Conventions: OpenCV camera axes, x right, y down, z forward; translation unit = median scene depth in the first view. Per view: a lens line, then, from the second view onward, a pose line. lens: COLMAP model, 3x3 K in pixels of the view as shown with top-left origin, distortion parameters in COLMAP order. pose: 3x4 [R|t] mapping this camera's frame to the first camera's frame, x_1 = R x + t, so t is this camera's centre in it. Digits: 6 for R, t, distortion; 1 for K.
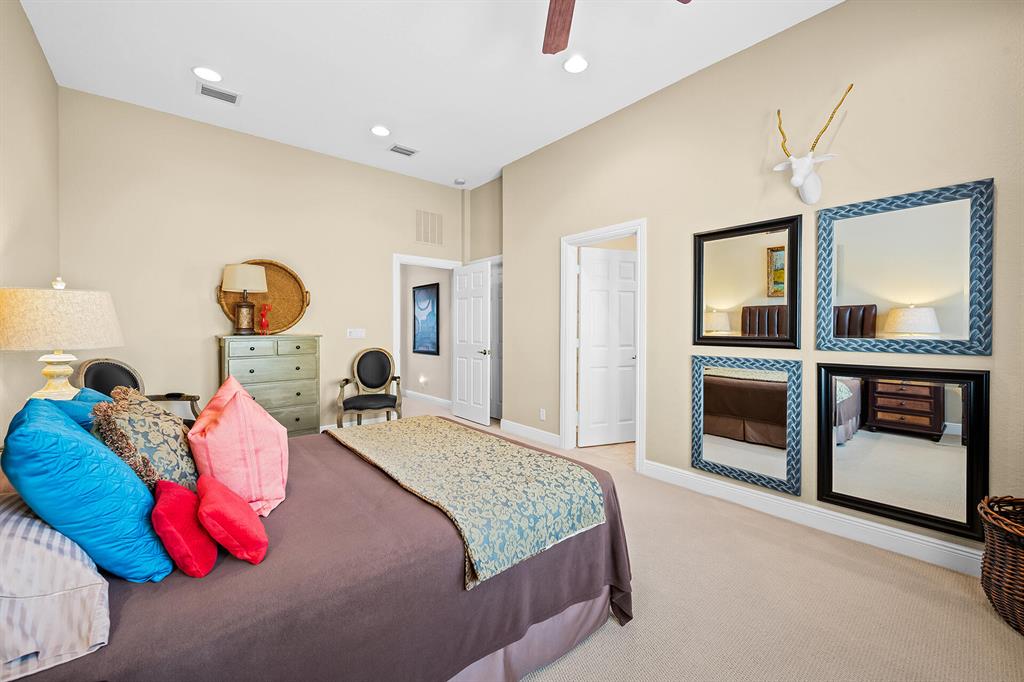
lens RADIAL K [[403.9, 0, 538.1], [0, 403.9, 339.8], [0, 0, 1]] dist [-0.023609, -0.000031]
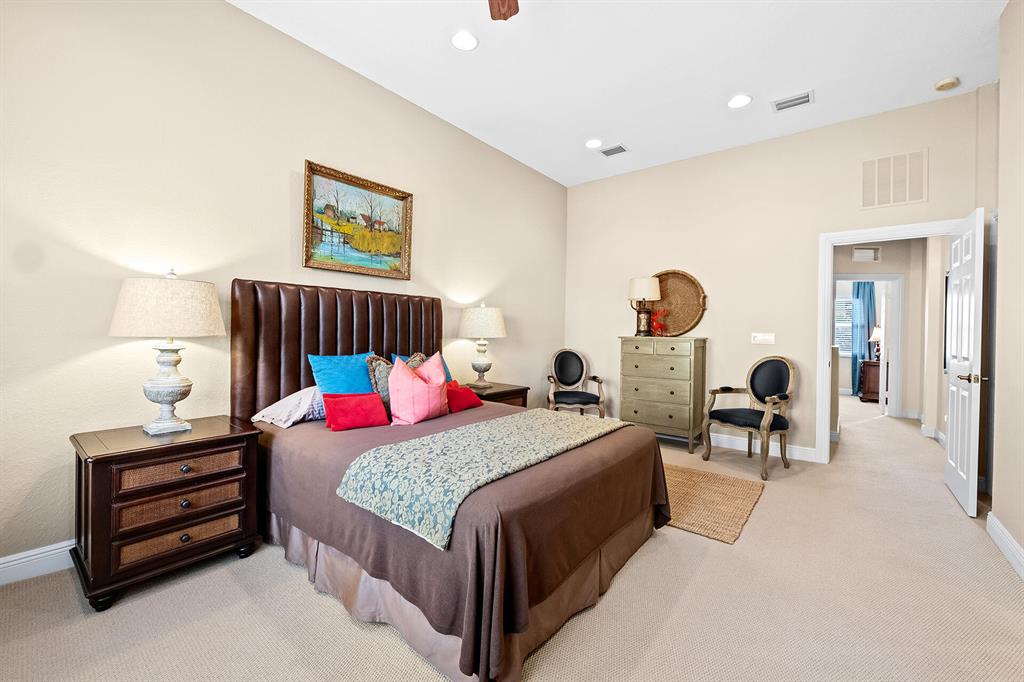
lens RADIAL K [[422.4, 0, 514.0], [0, 422.4, 329.1], [0, 0, 1]] dist [0.010357, -0.000132]
pose [[0.156806, -0.002221, -0.987627, 0.444800], [-0.042459, 0.999058, -0.008988, -0.004829], [0.986716, 0.043343, 0.156564, 0.409118]]
